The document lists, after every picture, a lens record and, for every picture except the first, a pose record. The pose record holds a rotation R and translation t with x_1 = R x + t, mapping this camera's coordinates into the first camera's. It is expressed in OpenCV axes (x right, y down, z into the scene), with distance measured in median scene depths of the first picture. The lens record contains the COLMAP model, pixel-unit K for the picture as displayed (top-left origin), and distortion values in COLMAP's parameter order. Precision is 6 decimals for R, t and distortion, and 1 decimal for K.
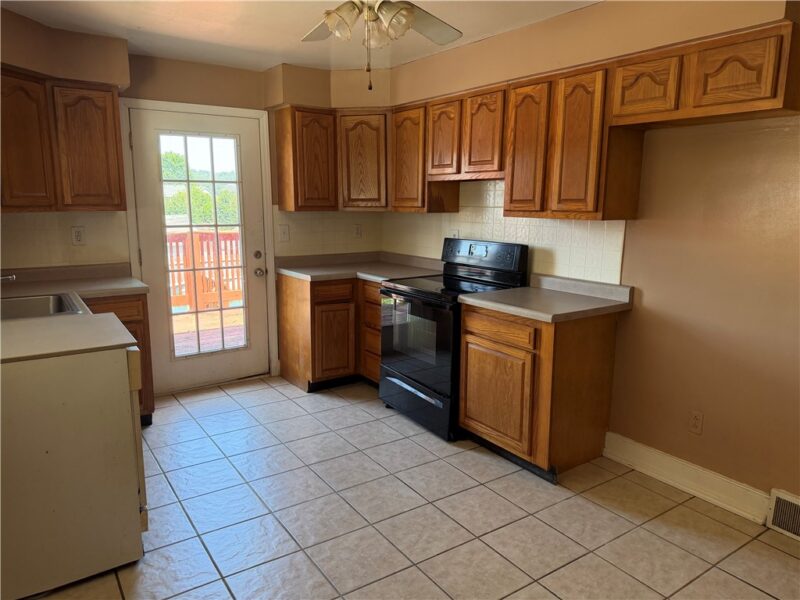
lens RADIAL K [[559.0, 0, 393.4], [0, 559.0, 299.8], [0, 0, 1]] dist [0.093021, -0.149353]
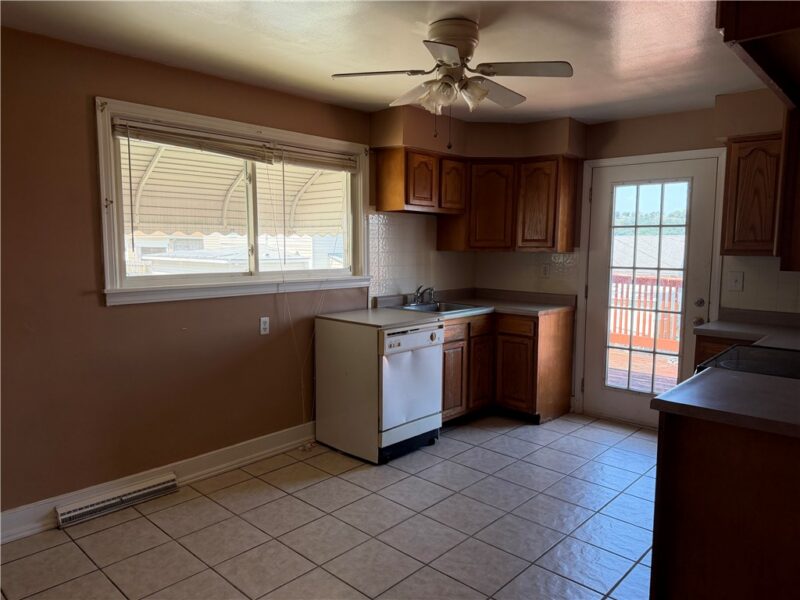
lens RADIAL K [[559.0, 0, 393.4], [0, 559.0, 299.8], [0, 0, 1]] dist [0.093021, -0.149353]
pose [[0.215540, 0.095120, -0.971851, 0.597105], [-0.175980, 0.982733, 0.057156, -0.054253], [0.960507, 0.158706, 0.228558, 0.339206]]
